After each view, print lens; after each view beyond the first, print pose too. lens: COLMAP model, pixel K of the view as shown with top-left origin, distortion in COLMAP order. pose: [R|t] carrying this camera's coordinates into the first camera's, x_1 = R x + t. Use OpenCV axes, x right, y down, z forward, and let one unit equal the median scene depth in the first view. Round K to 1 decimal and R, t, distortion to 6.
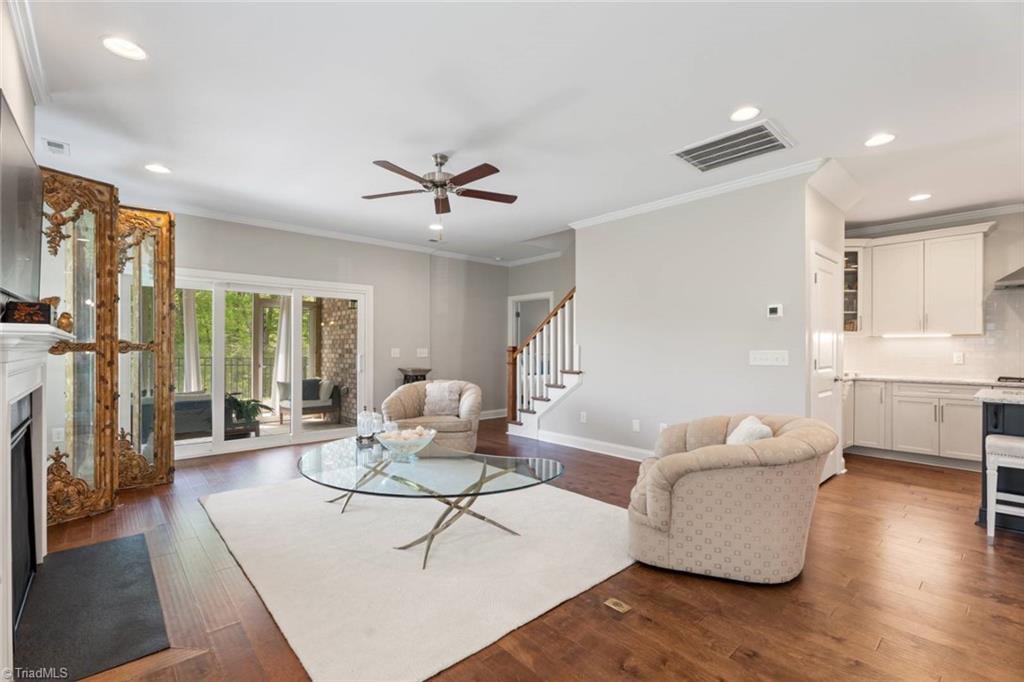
lens RADIAL K [[452.4, 0, 508.4], [0, 452.4, 340.5], [0, 0, 1]] dist [0.004139, 0.000063]
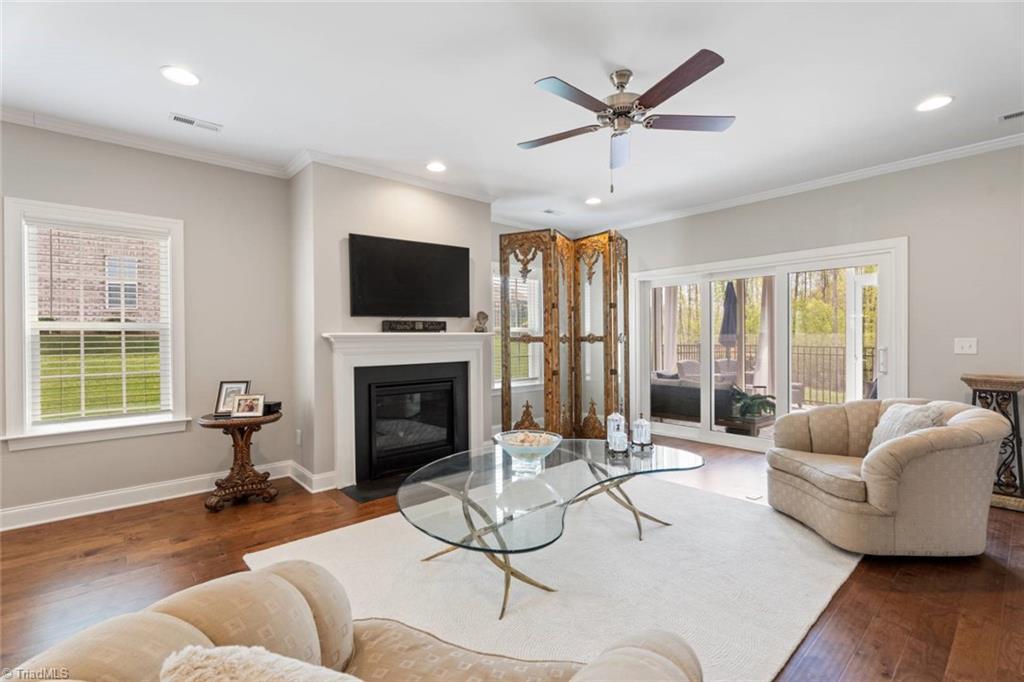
lens RADIAL K [[452.4, 0, 508.4], [0, 452.4, 340.5], [0, 0, 1]] dist [0.004139, 0.000063]
pose [[0.004272, 0.005837, -0.999974, 0.521122], [0.024412, 0.999684, 0.005940, 0.004865], [0.999693, -0.024437, 0.004128, 0.755540]]
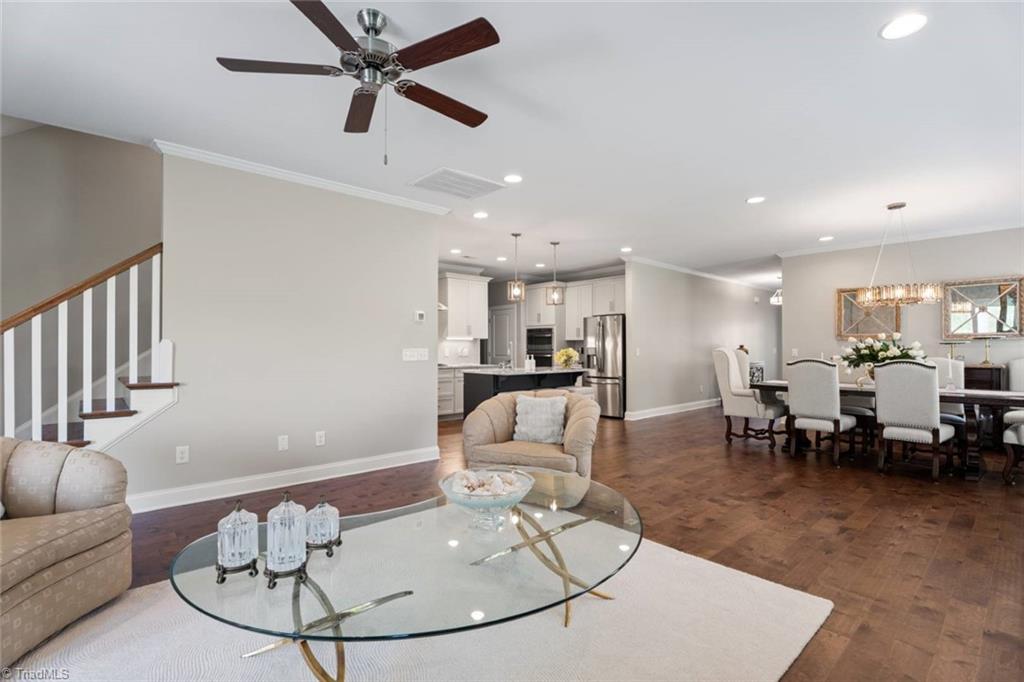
lens RADIAL K [[471.2, 0, 512.0], [0, 471.2, 341.0], [0, 0, 1]] dist [0.000081, -0.000049]
pose [[-0.003266, 0.014624, 0.999888, -0.703568], [-0.017126, 0.999746, -0.014678, 0.016853], [-0.999848, -0.017172, -0.003015, 0.758778]]
